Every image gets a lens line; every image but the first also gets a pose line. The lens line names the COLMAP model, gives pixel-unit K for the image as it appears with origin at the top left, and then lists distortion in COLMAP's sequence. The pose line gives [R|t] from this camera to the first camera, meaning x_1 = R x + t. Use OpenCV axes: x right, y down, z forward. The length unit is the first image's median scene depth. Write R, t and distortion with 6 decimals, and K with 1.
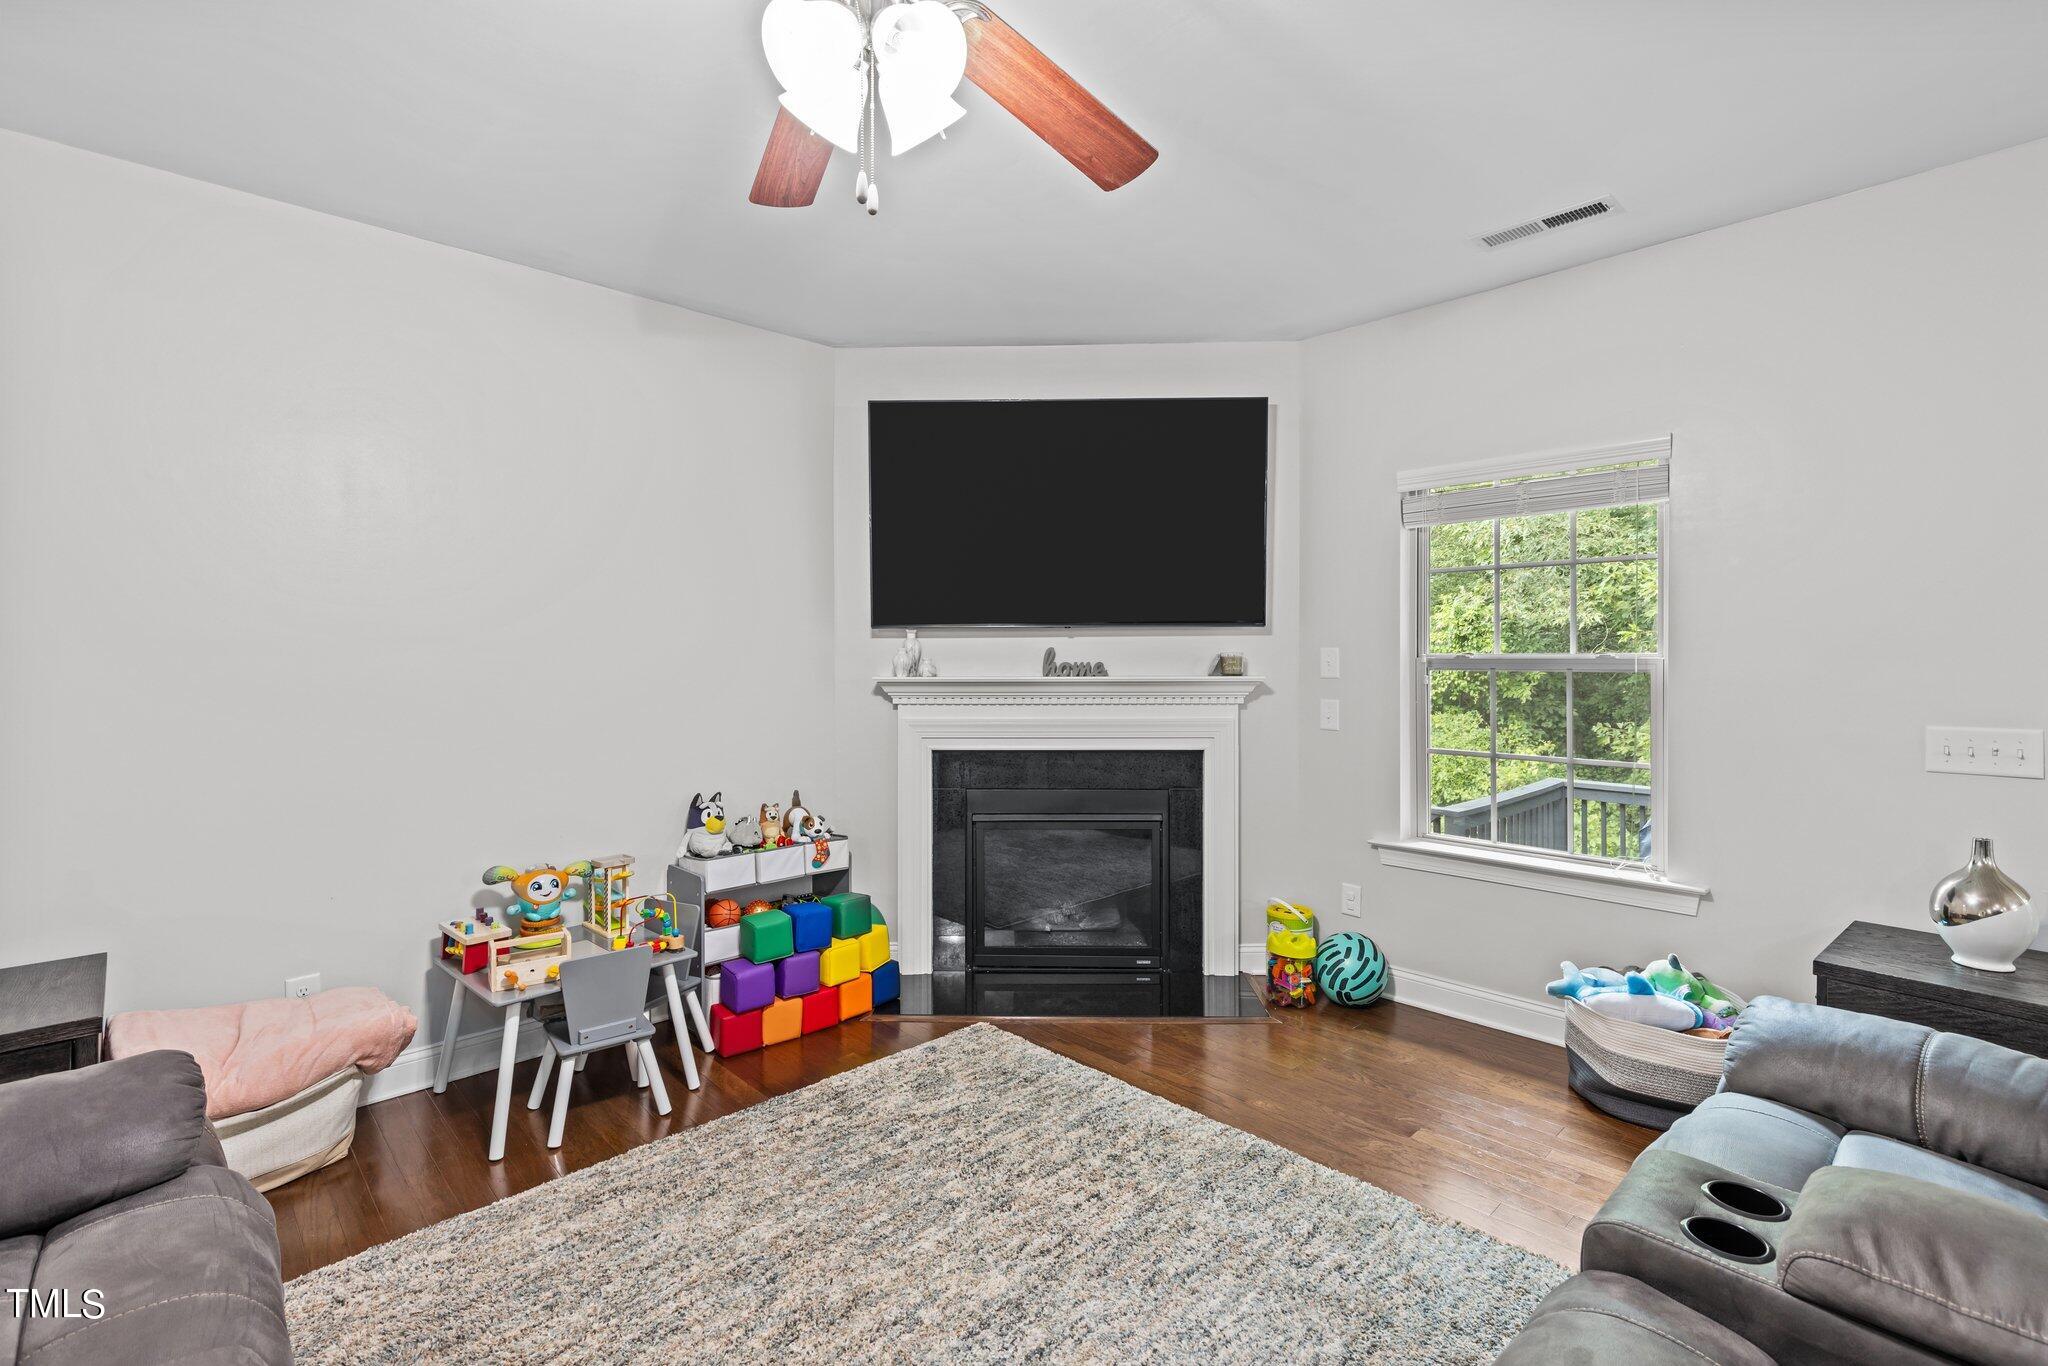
lens RADIAL K [[927.0, 0, 1031.9], [0, 927.0, 659.6], [0, 0, 1]] dist [0.008006, -0.001894]
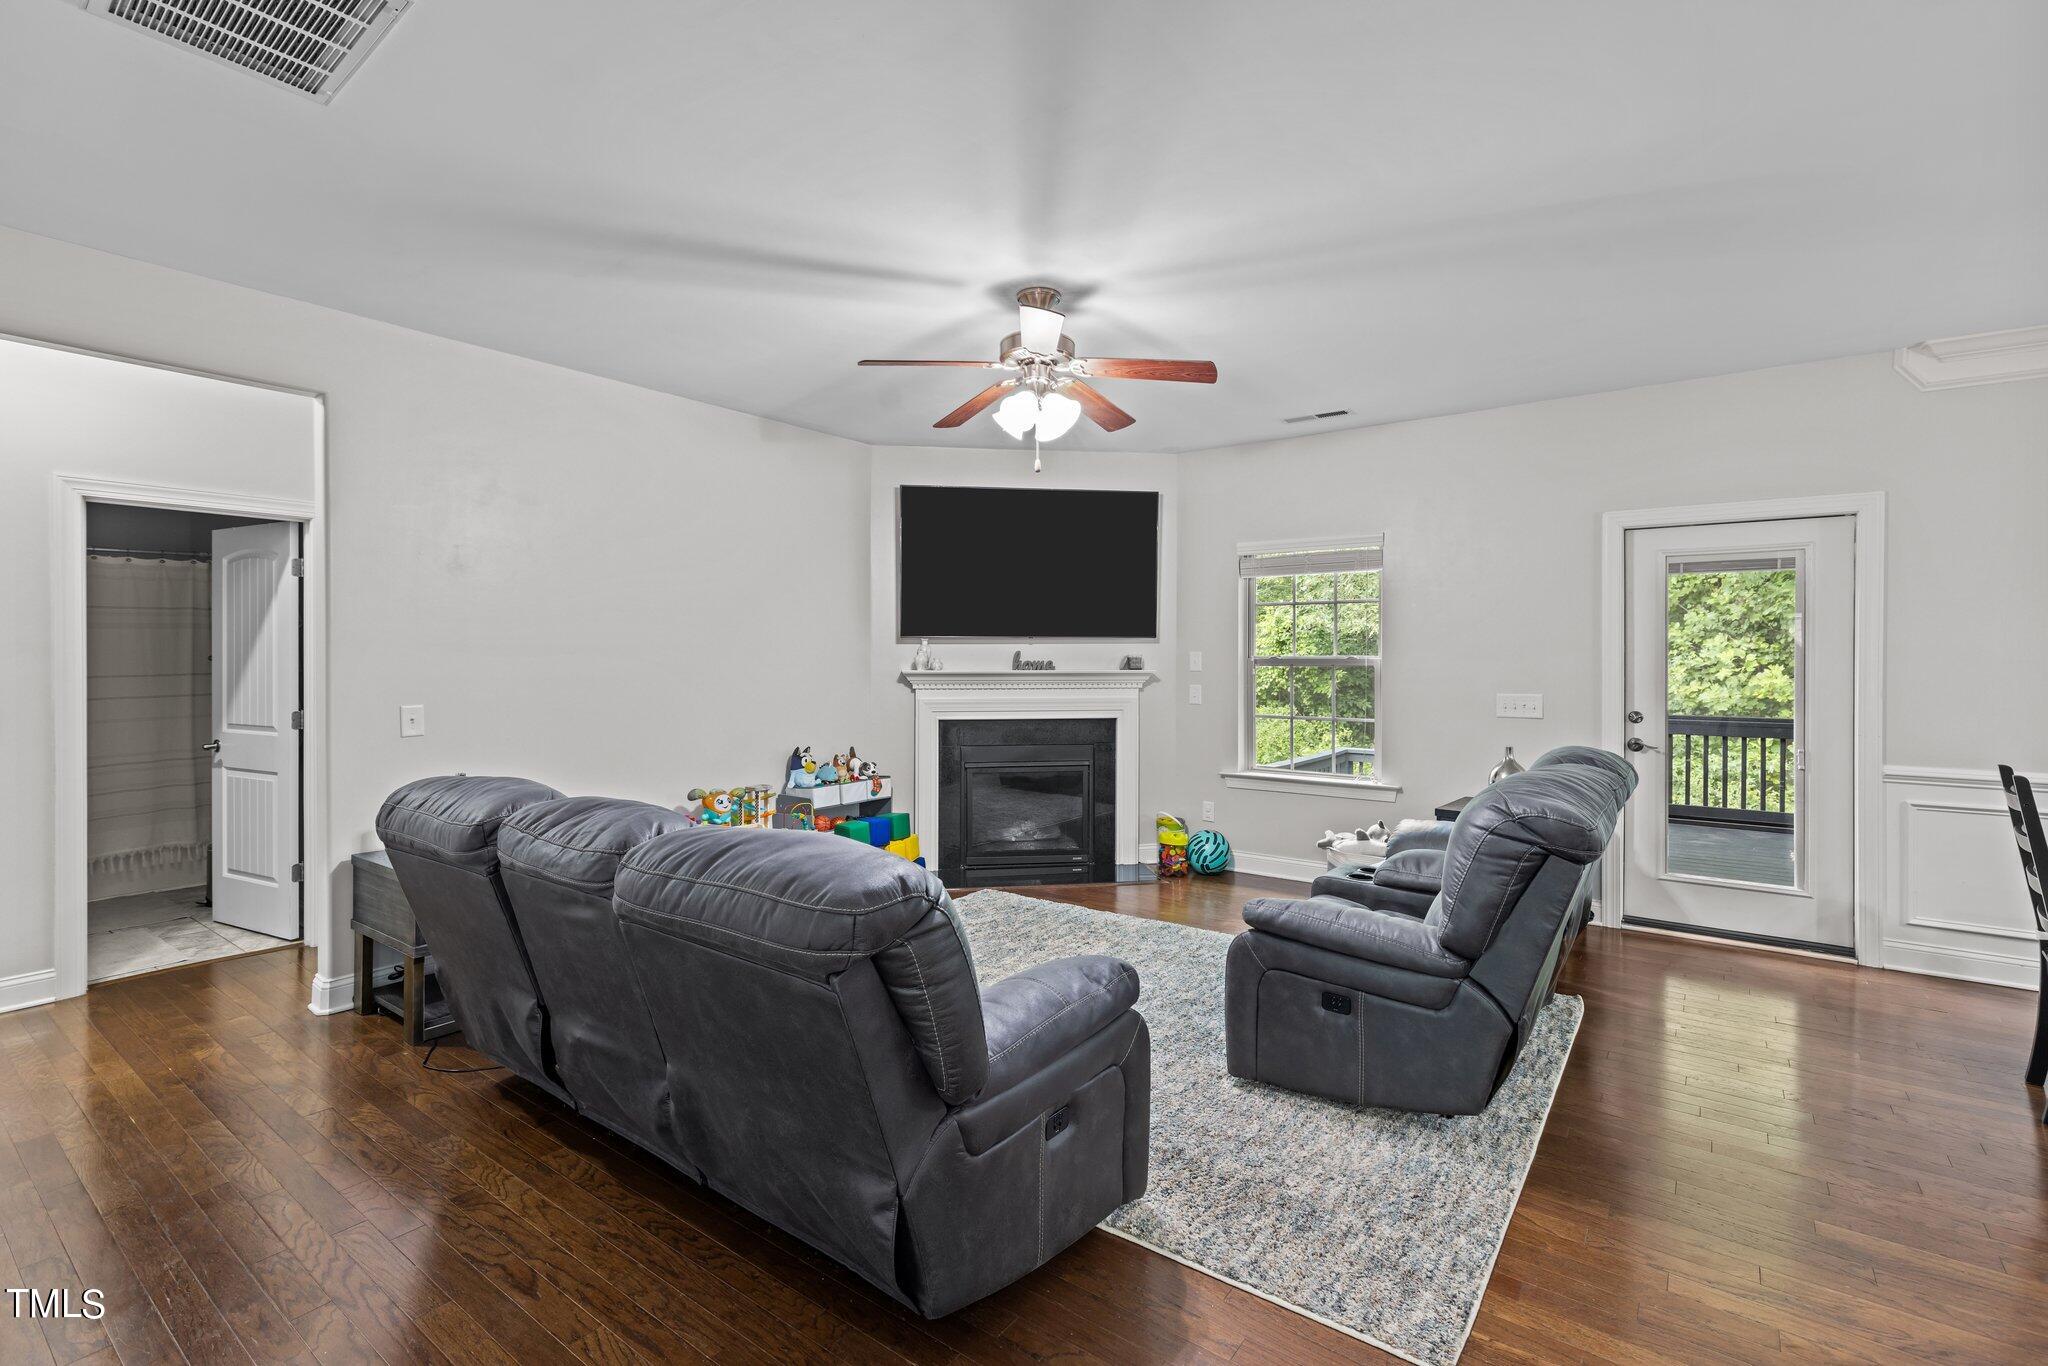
lens RADIAL K [[927.0, 0, 1035.6], [0, 927.0, 665.0], [0, 0, 1]] dist [0.008006, -0.001894]
pose [[0.985290, 0.001348, 0.170883, -0.224719], [-0.002087, 0.999989, 0.004145, 0.003733], [-0.170876, -0.004441, 0.985283, -0.524827]]
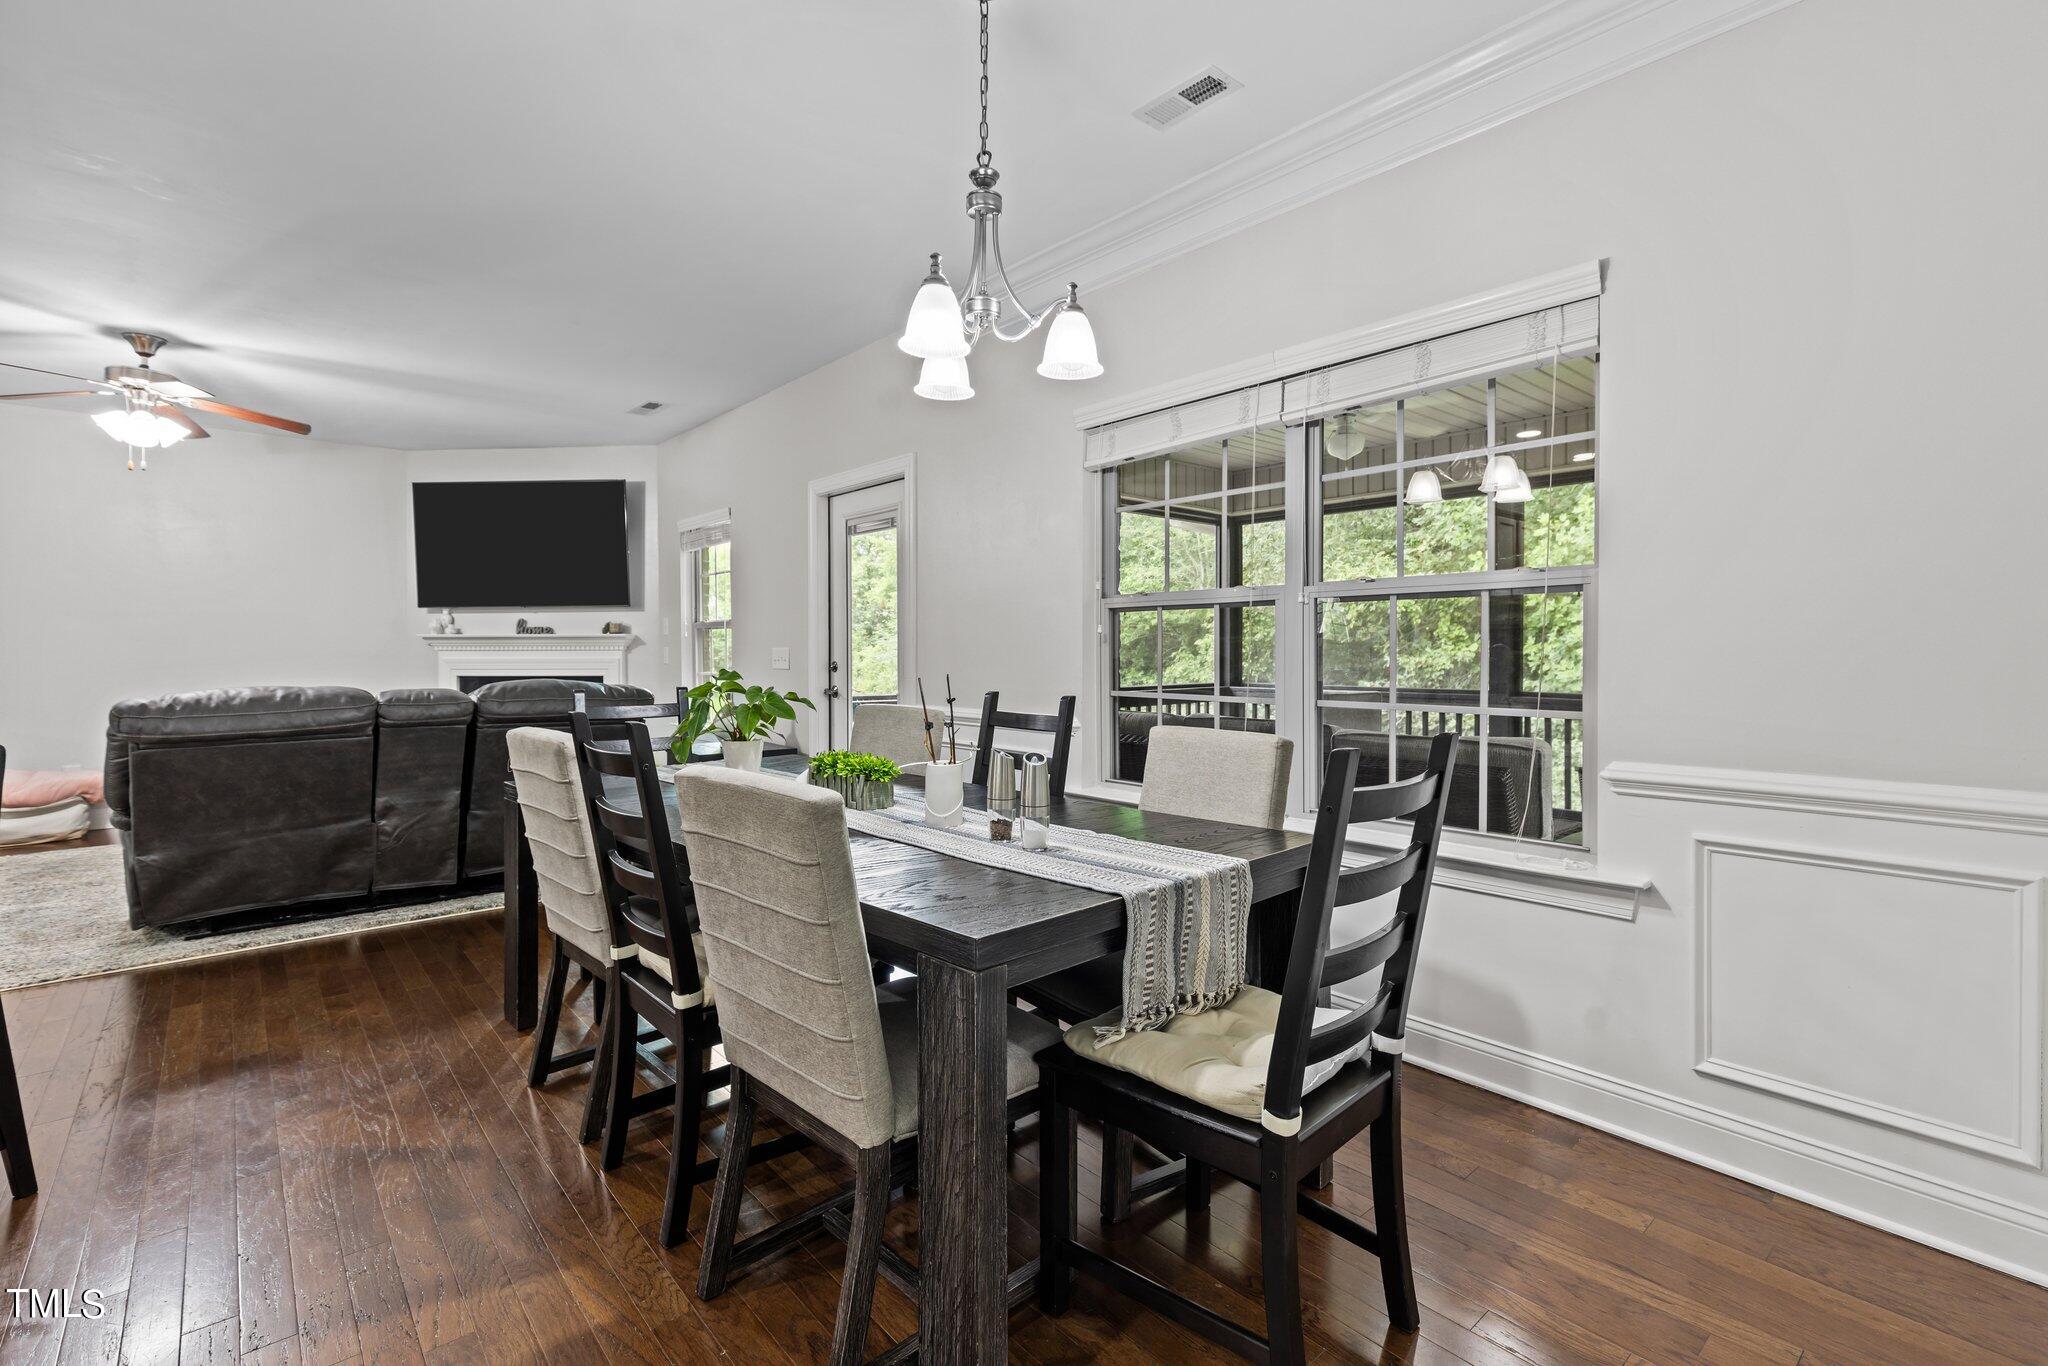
lens RADIAL K [[927.0, 0, 1028.2], [0, 927.0, 656.4], [0, 0, 1]] dist [0.008006, -0.001894]
pose [[0.998473, -0.000045, -0.055249, 1.180295], [0.000156, 0.999998, 0.002012, 0.061364], [0.055249, -0.002018, 0.998471, -0.792755]]
